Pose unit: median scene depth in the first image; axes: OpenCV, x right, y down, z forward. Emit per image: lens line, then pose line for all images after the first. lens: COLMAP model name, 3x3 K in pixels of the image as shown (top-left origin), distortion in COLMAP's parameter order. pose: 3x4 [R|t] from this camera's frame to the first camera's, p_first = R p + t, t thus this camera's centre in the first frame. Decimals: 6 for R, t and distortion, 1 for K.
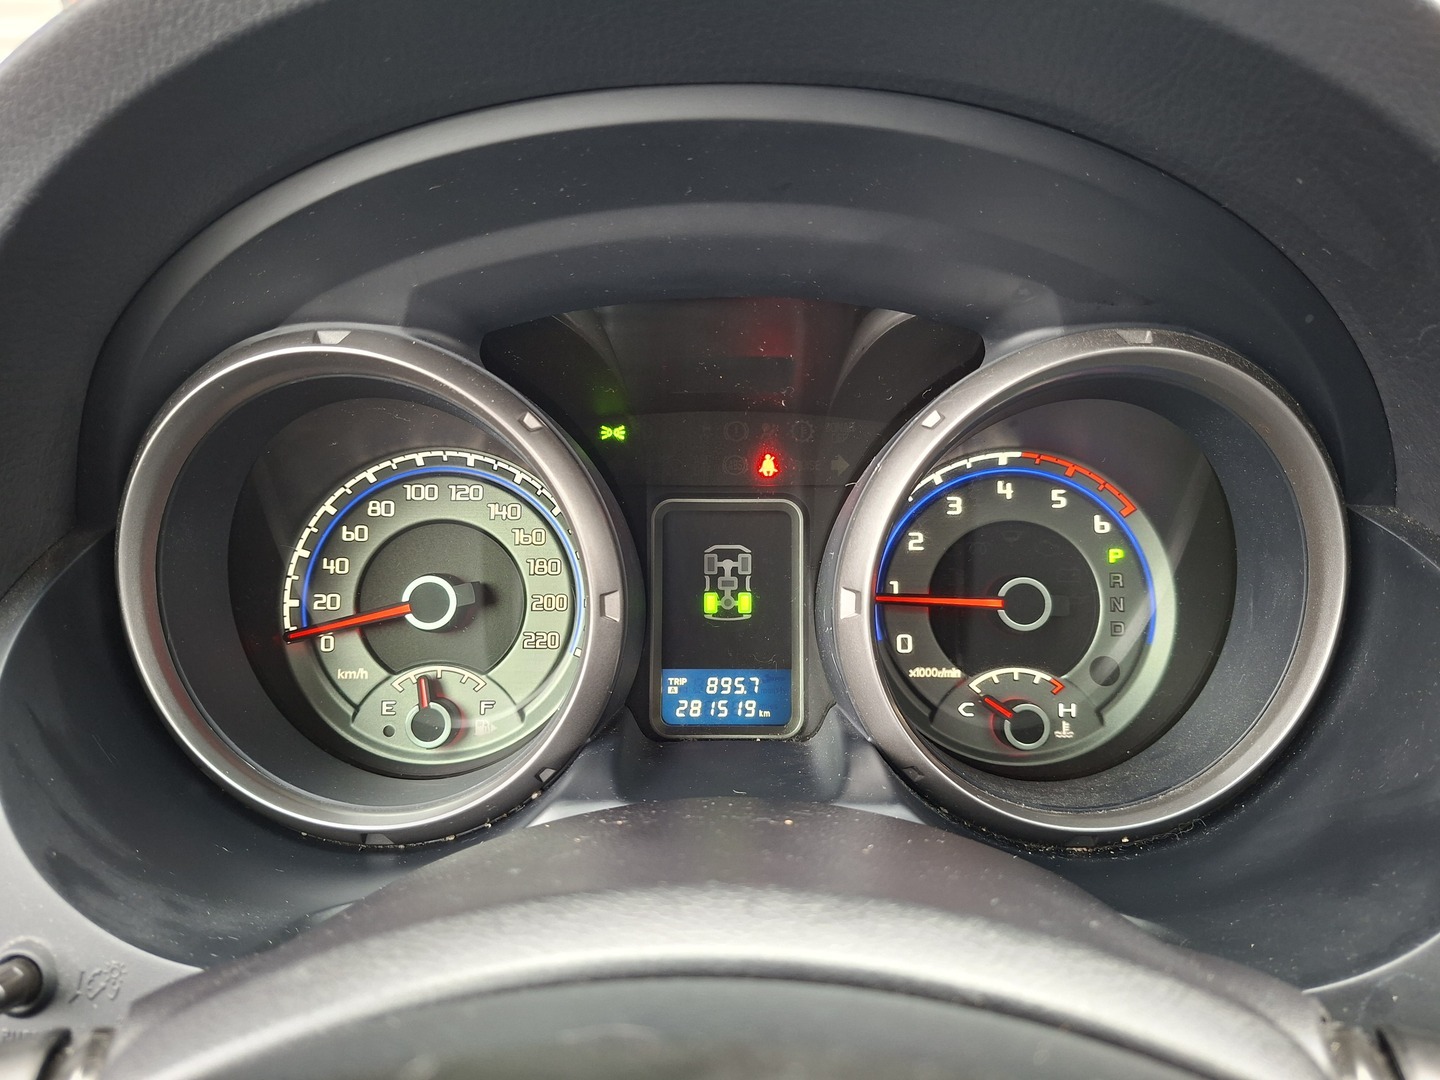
lens RADIAL K [[1028.1, 0, 720.0], [0, 1028.1, 540.0], [0, 0, 1]] dist [0.059309, -0.086024]
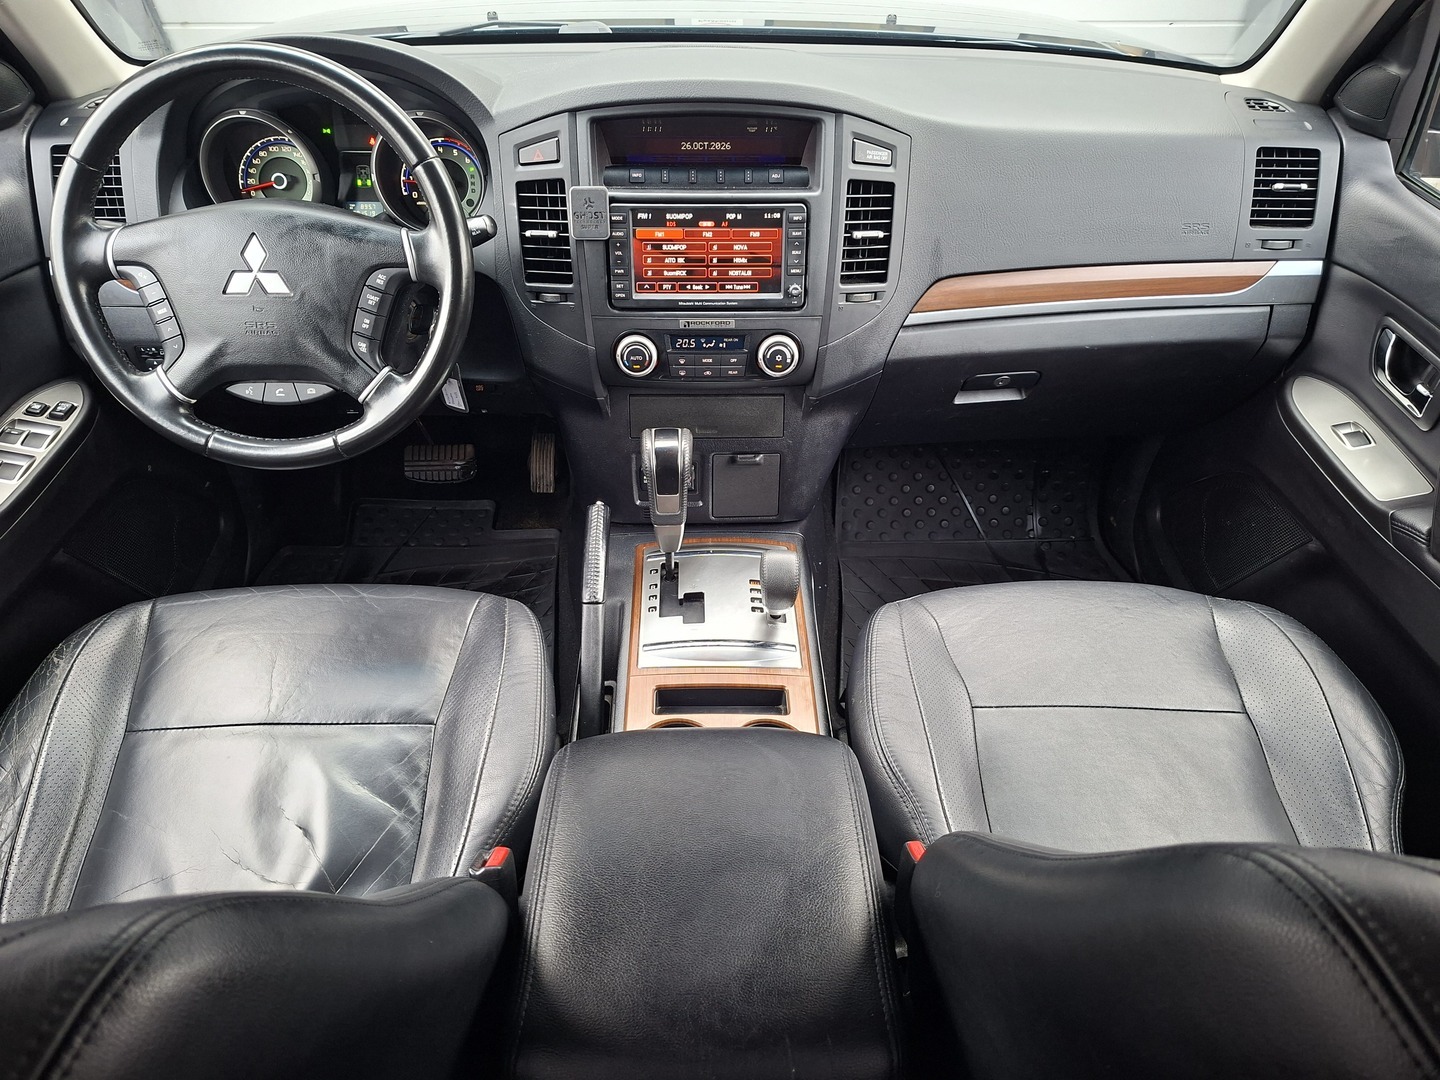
lens RADIAL K [[991.1, 0, 720.0], [0, 991.1, 540.0], [0, 0, 1]] dist [0.133114, -0.202312]
pose [[0.999202, -0.010311, 0.038589, 1.098495], [-0.002472, 0.948289, 0.317398, 0.120364], [-0.039866, -0.317240, 0.947507, -2.792899]]
